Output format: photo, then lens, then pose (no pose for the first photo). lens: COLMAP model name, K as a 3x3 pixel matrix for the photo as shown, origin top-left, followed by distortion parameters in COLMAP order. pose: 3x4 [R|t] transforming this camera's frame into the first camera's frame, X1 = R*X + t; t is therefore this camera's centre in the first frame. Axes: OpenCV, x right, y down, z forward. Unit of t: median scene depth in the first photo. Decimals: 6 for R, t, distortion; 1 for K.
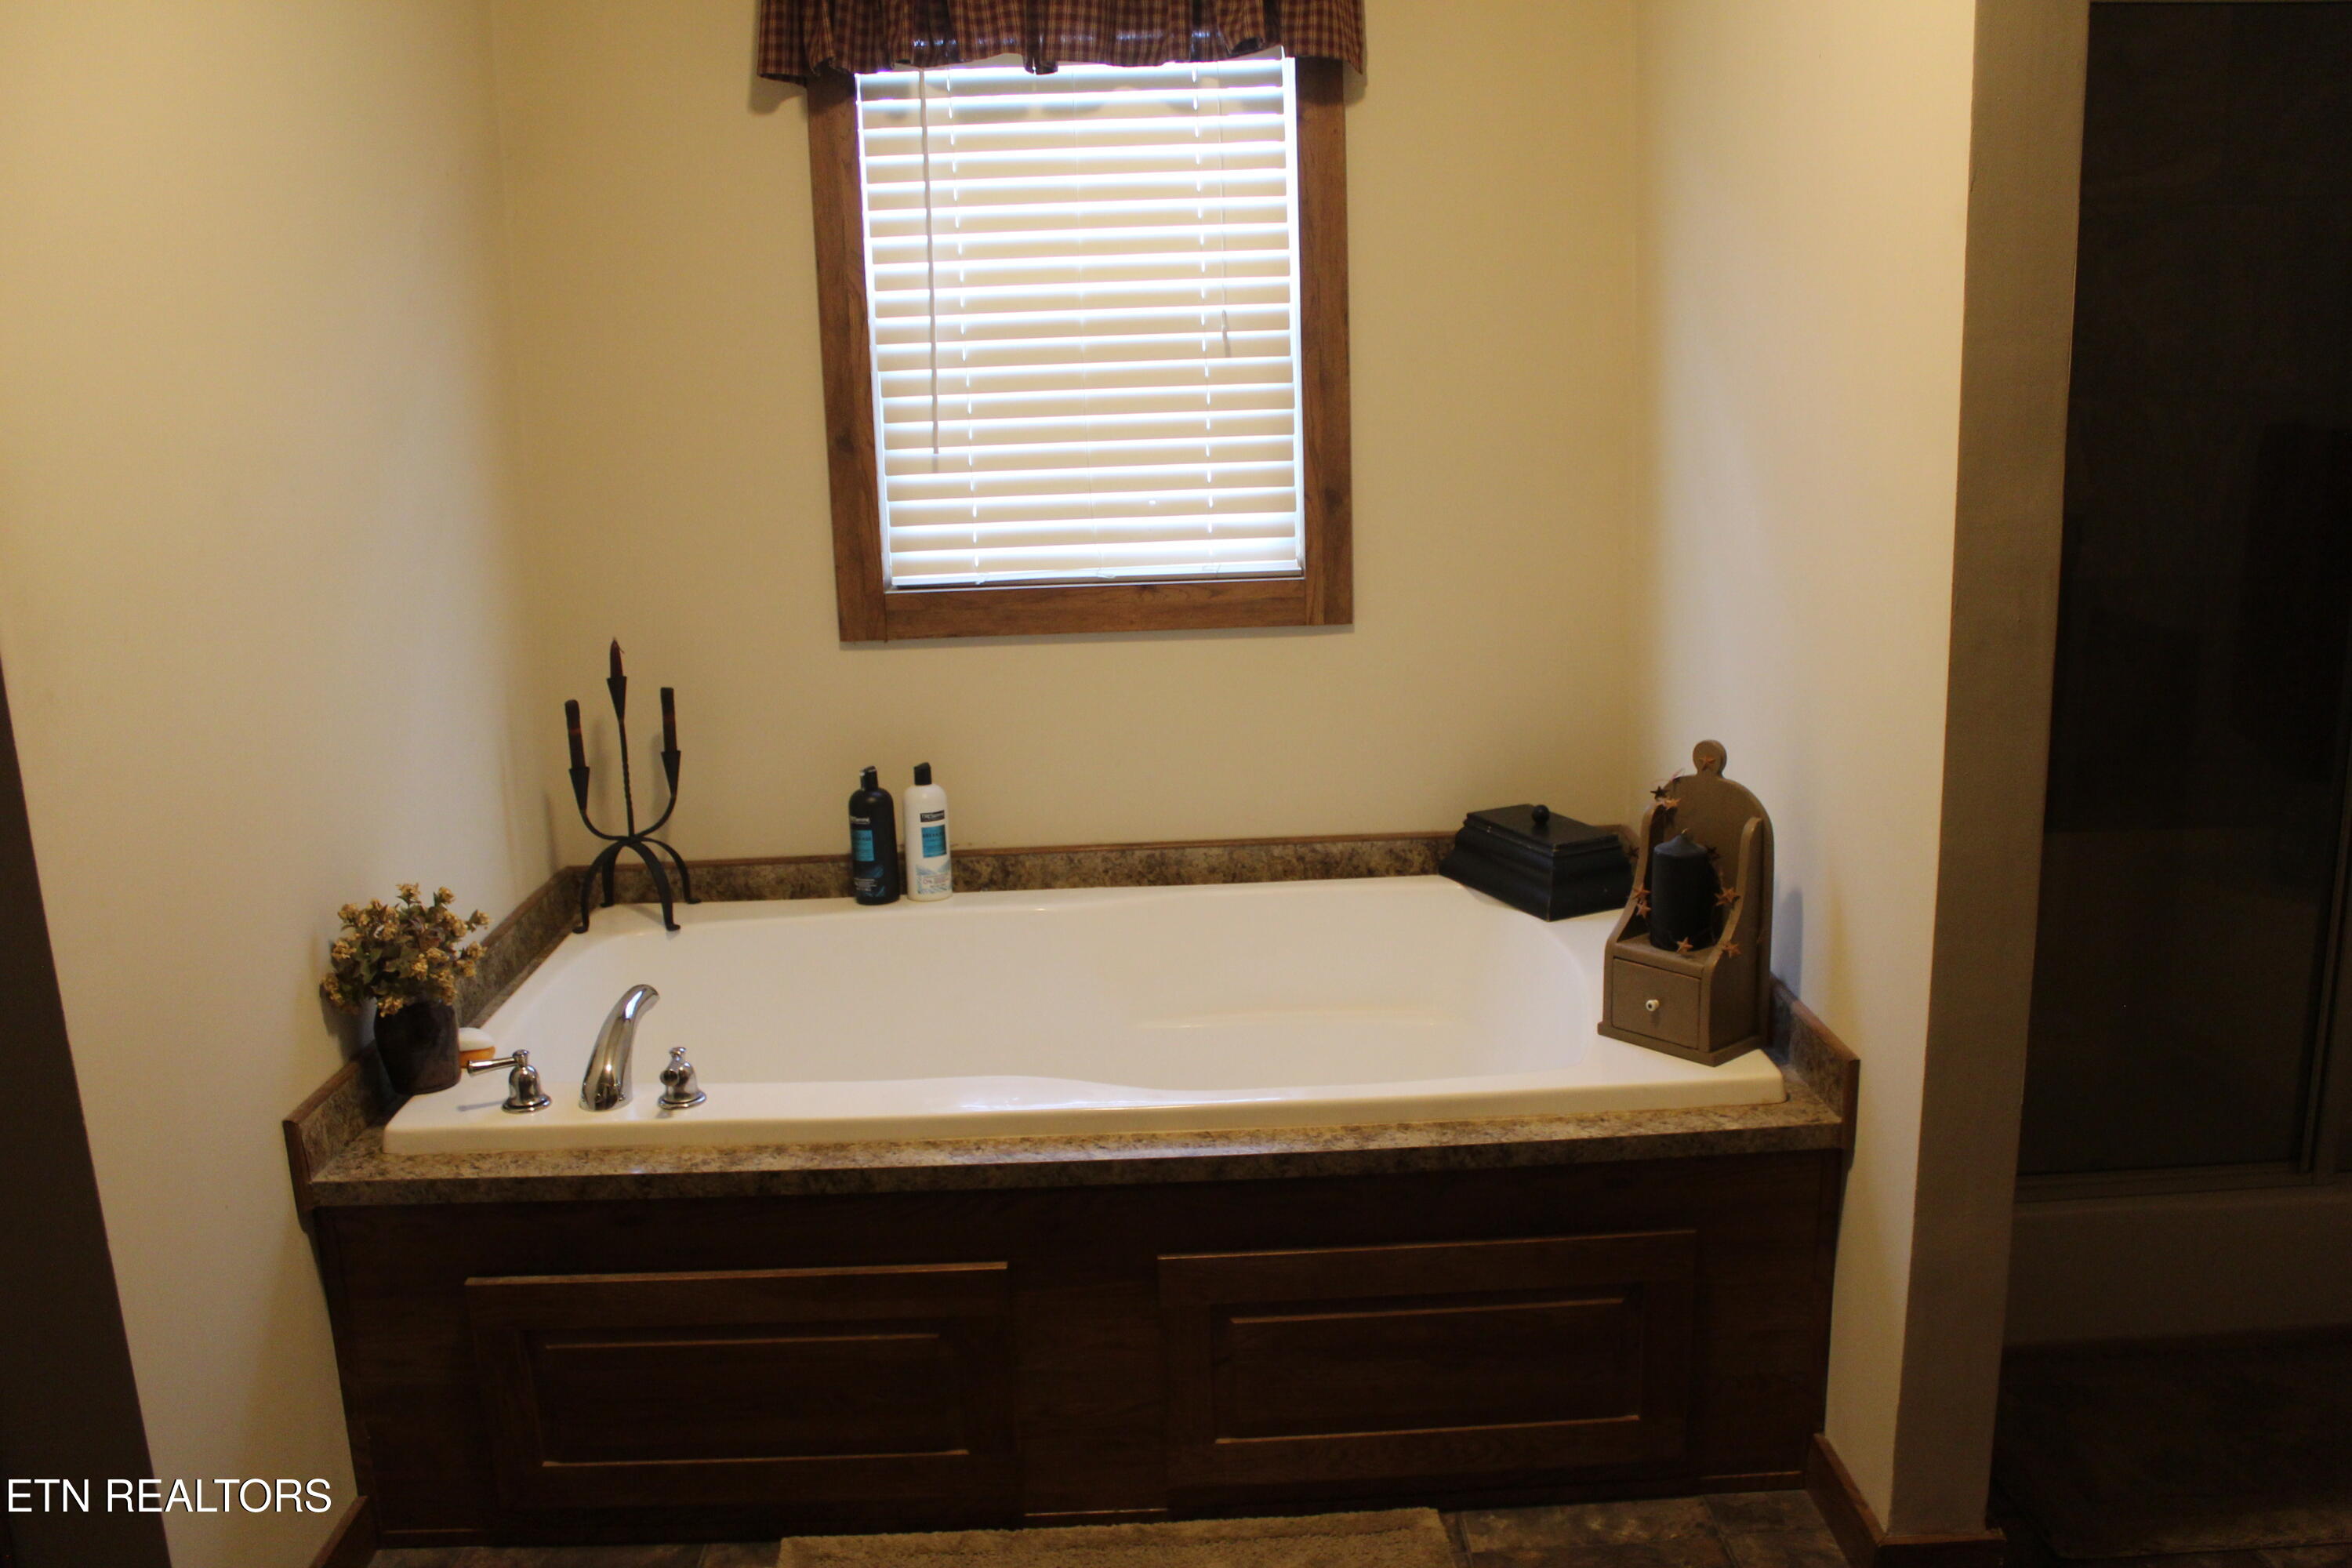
lens RADIAL K [[1956.8, 0, 1225.6], [0, 1956.8, 824.7], [0, 0, 1]] dist [-0.172155, 0.146007]
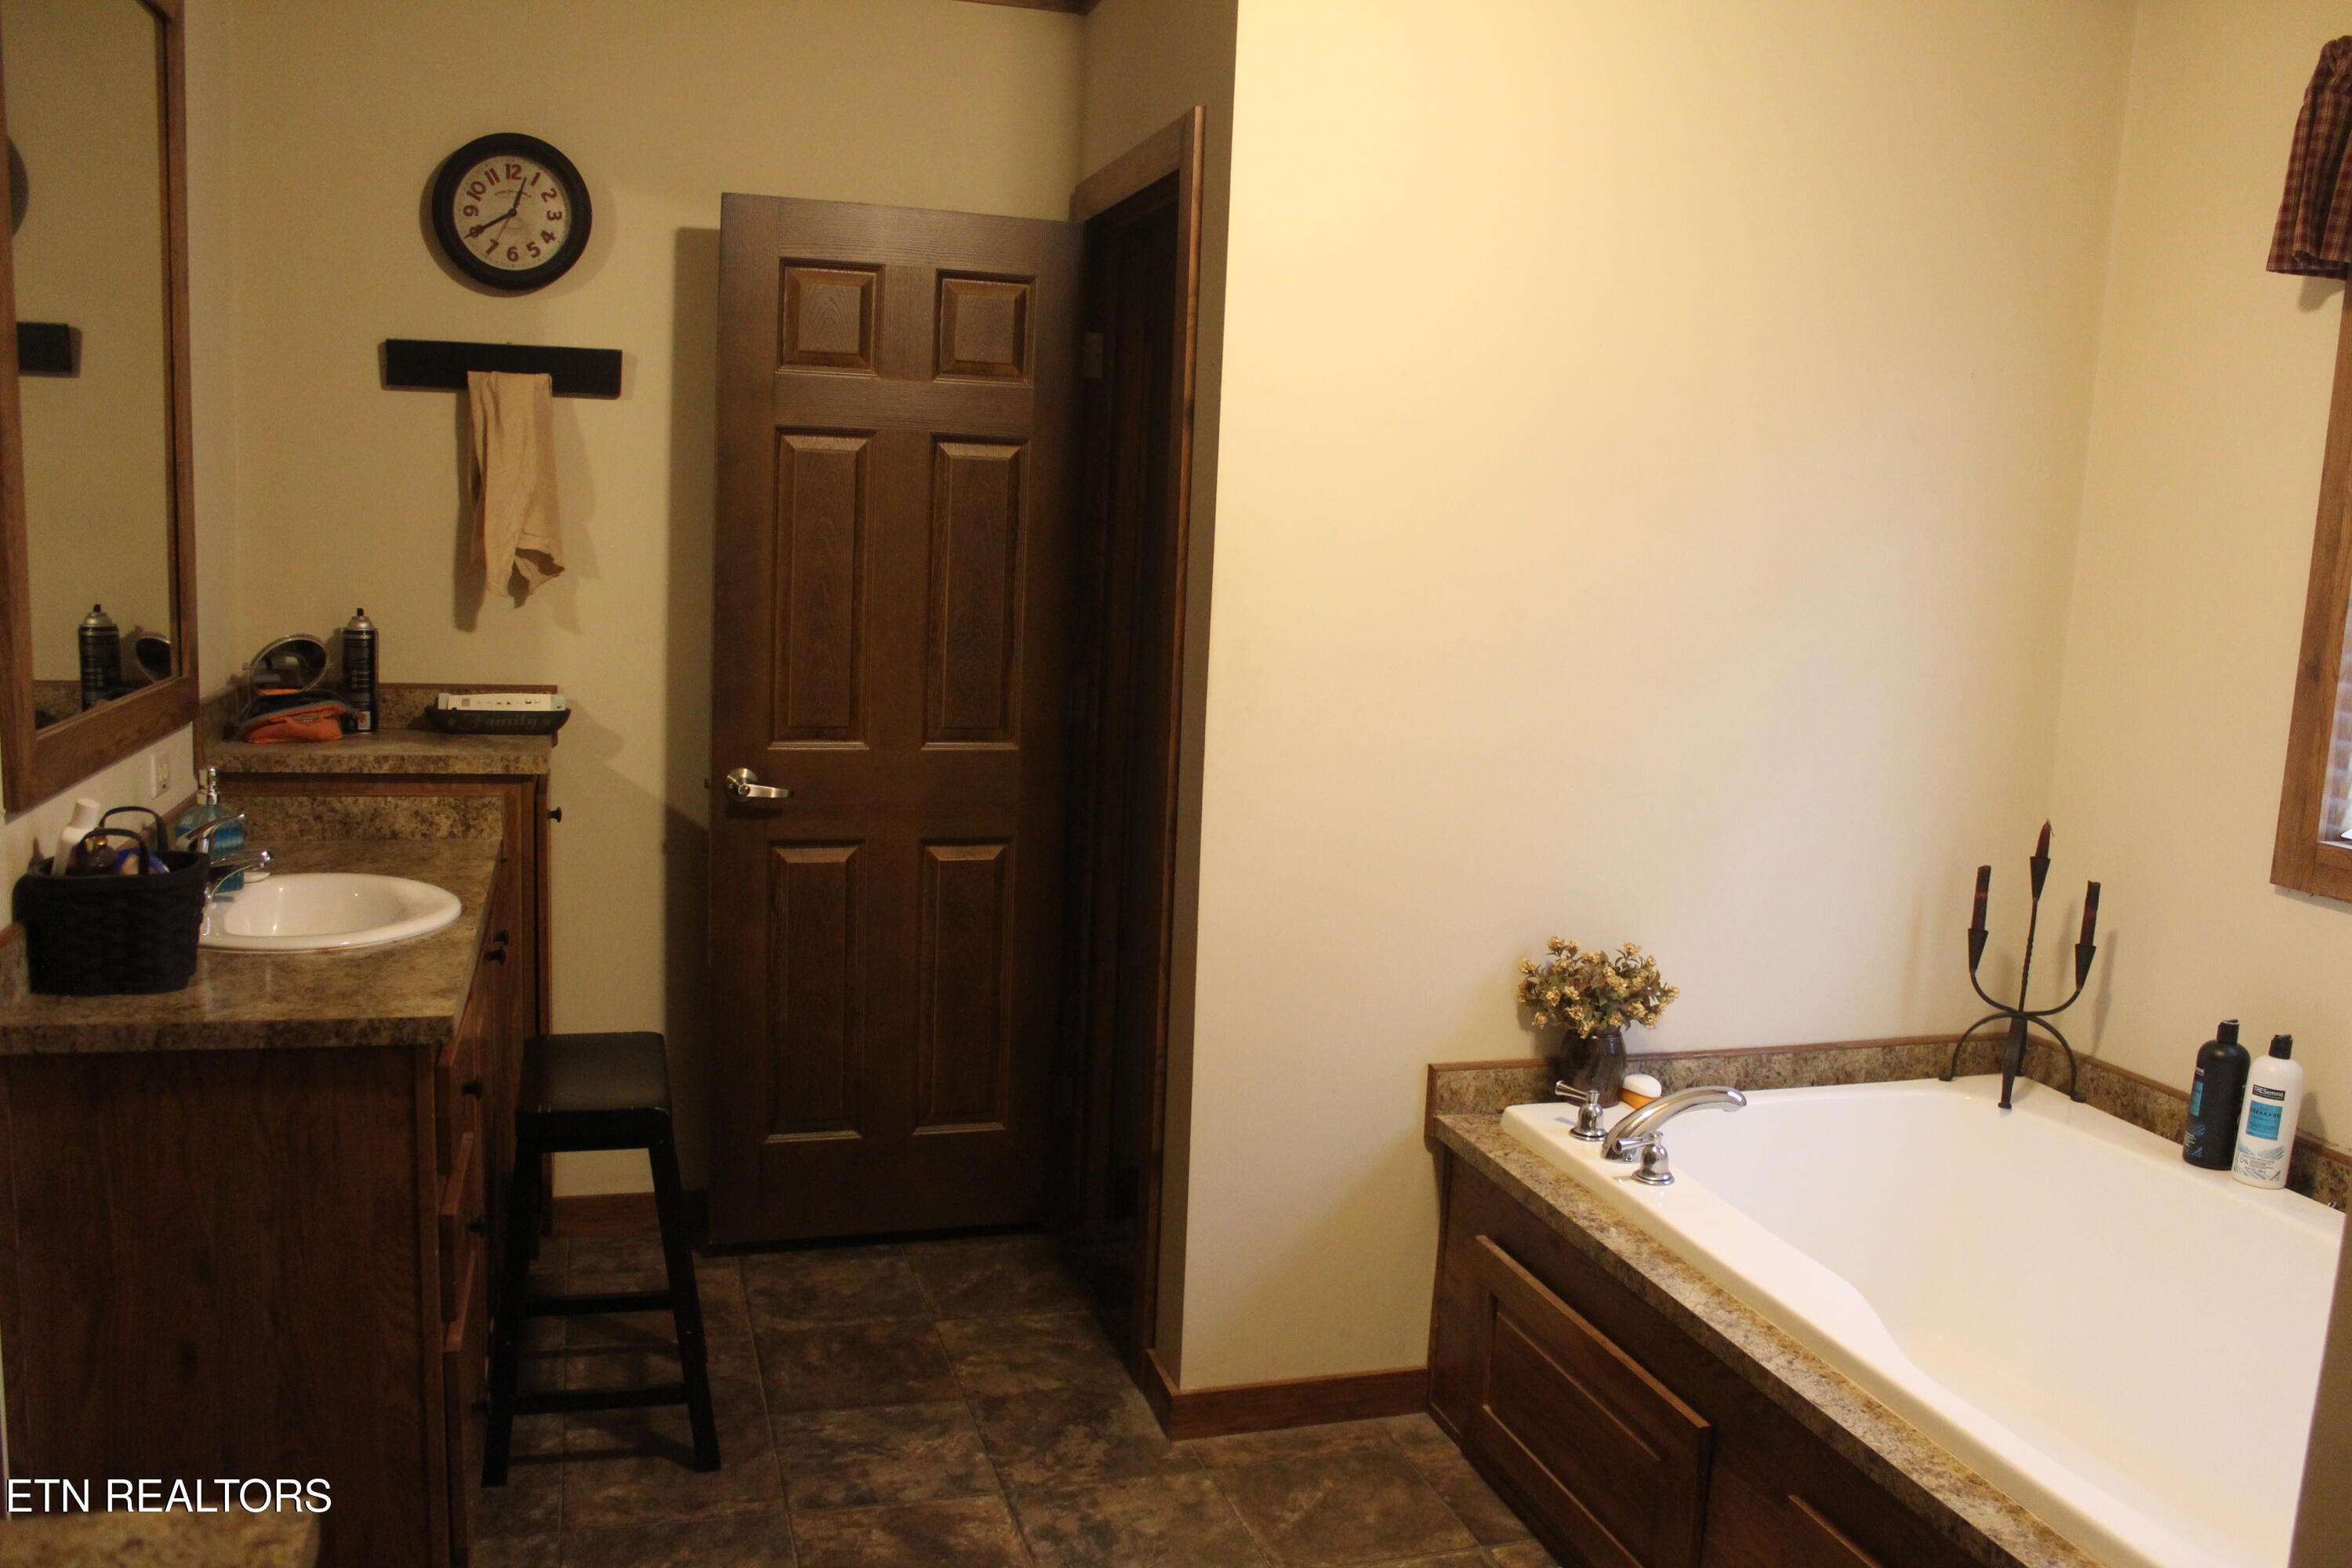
lens RADIAL K [[1956.8, 0, 1225.6], [0, 1956.8, 824.7], [0, 0, 1]] dist [-0.172155, 0.146007]
pose [[0.253937, 0.192484, -0.947874, 0.618671], [-0.278076, 0.953152, 0.119059, -0.108334], [0.926385, 0.233347, 0.295566, 0.337674]]
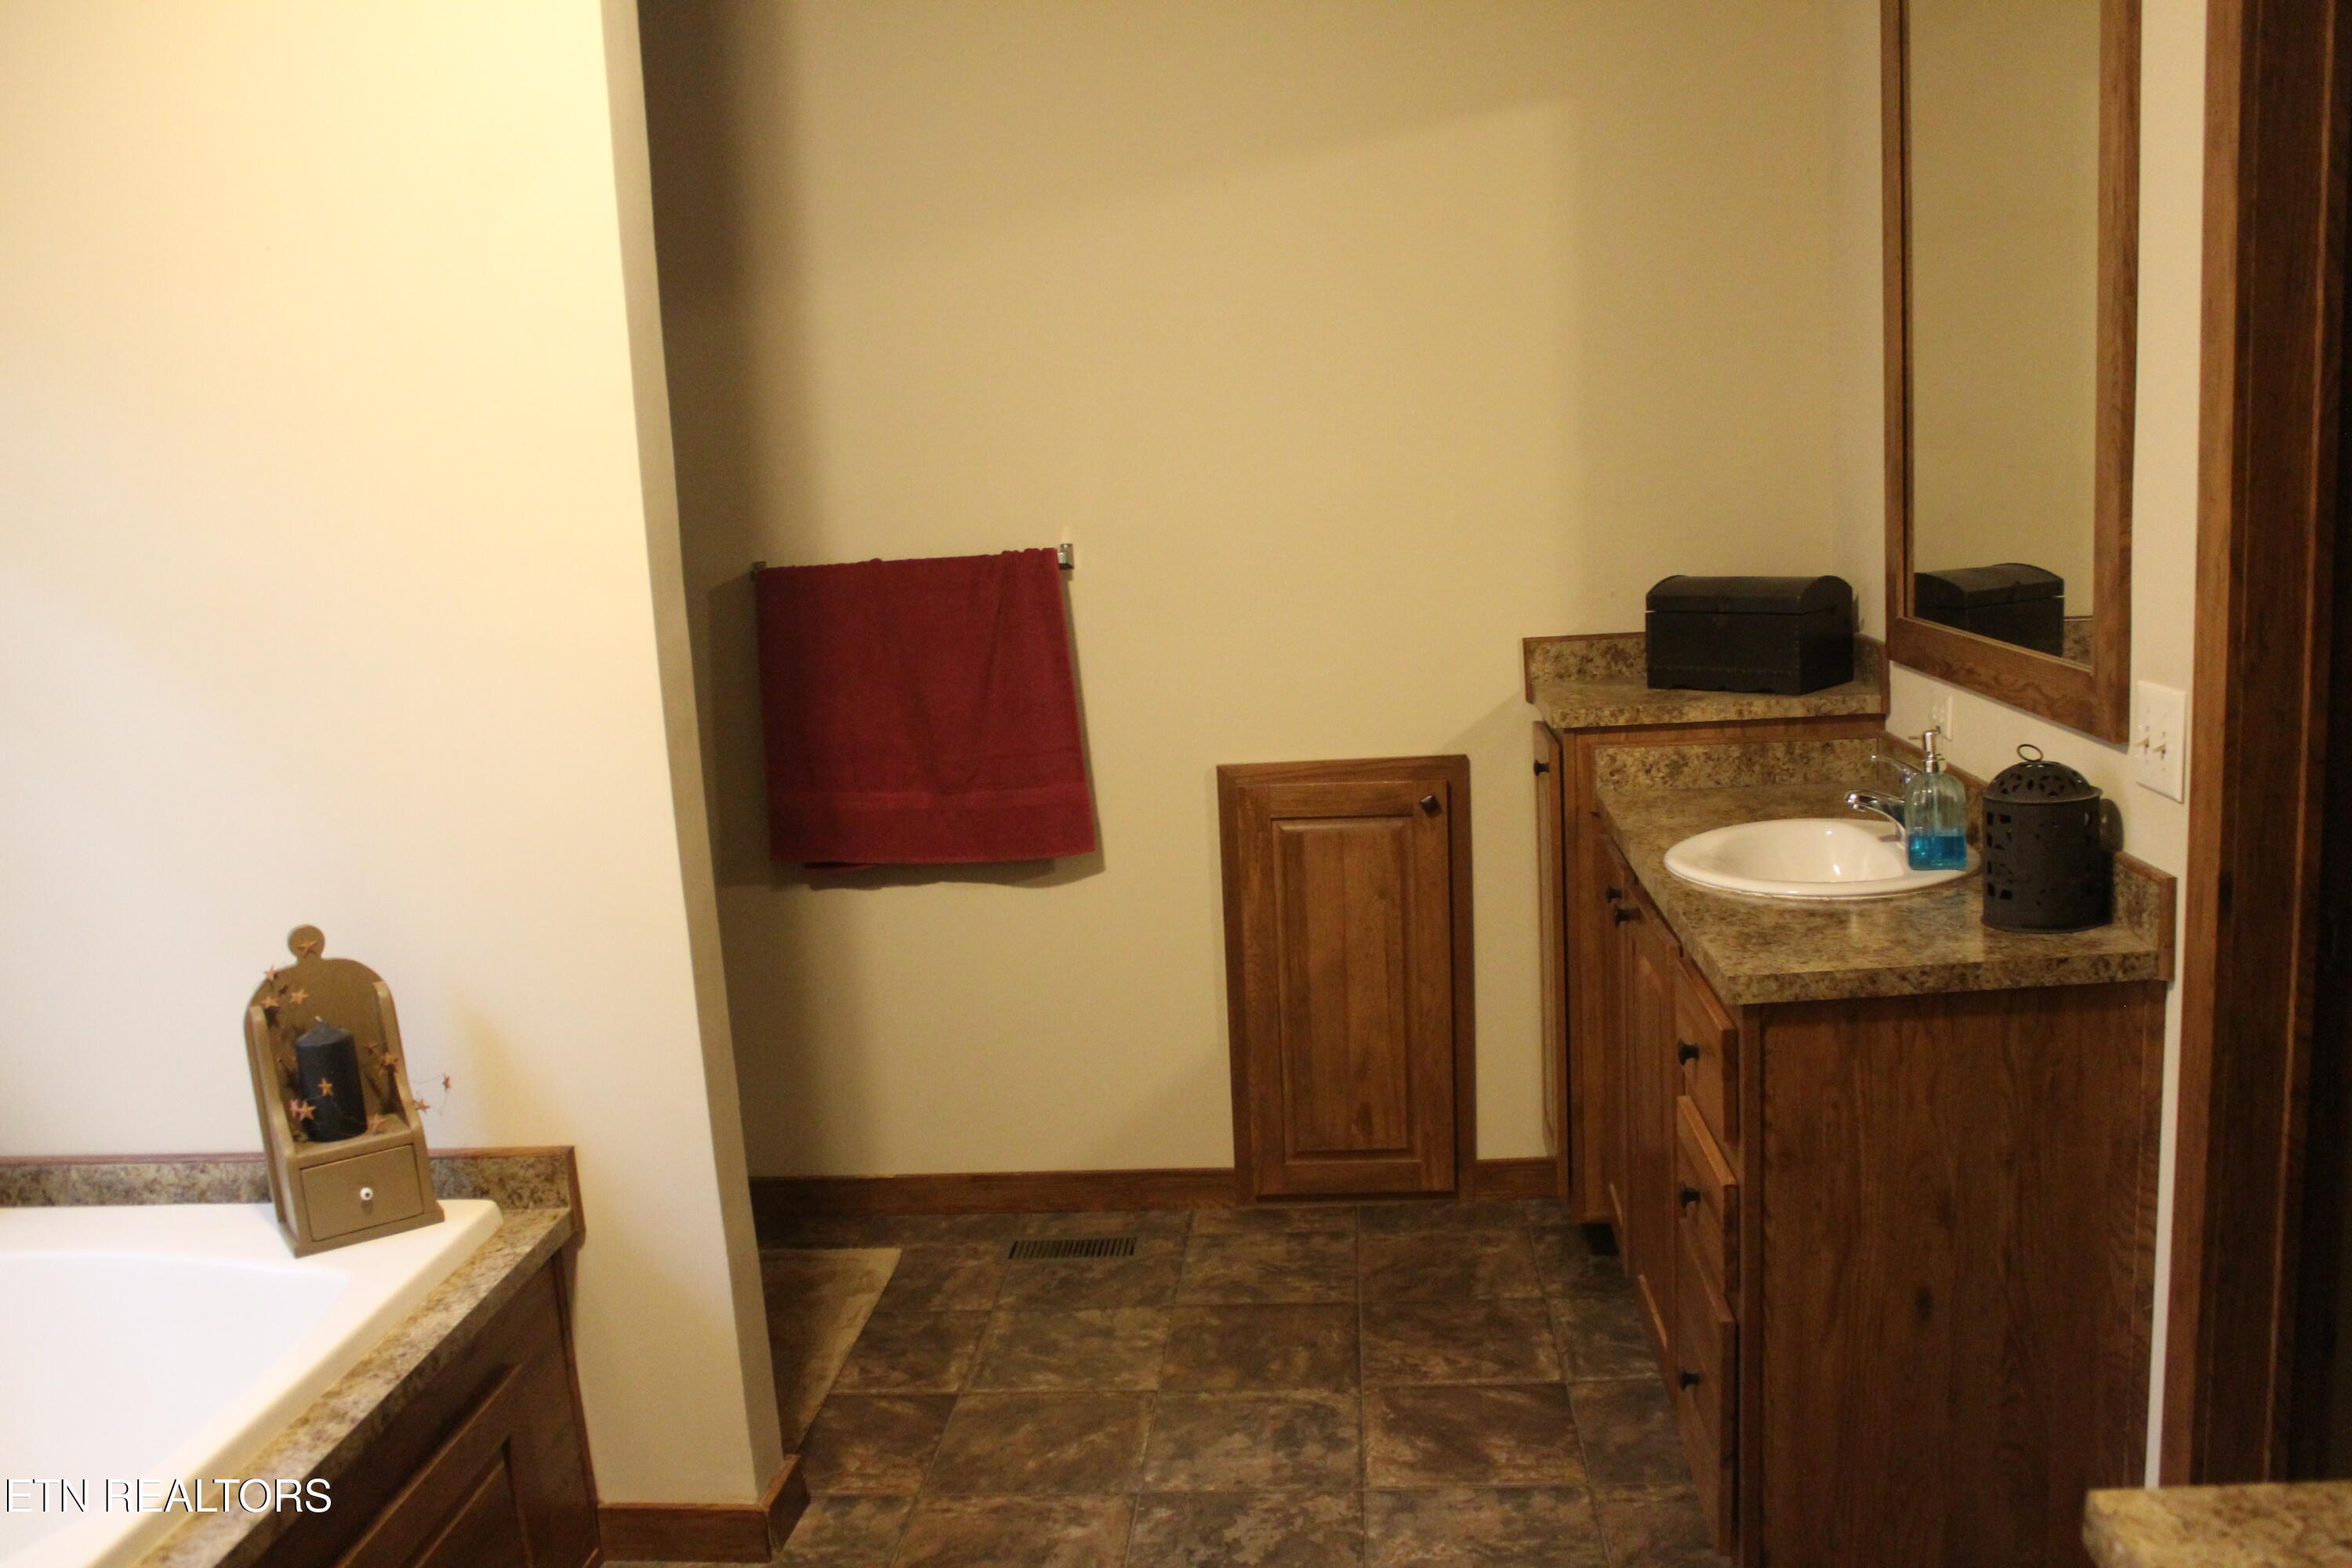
lens RADIAL K [[1956.8, 0, 1225.6], [0, 1956.8, 824.7], [0, 0, 1]] dist [-0.172155, 0.146007]
pose [[0.108192, -0.162386, 0.980778, -0.656773], [0.279557, 0.951728, 0.126738, -0.085907], [-0.954014, 0.260471, 0.148366, 0.414613]]
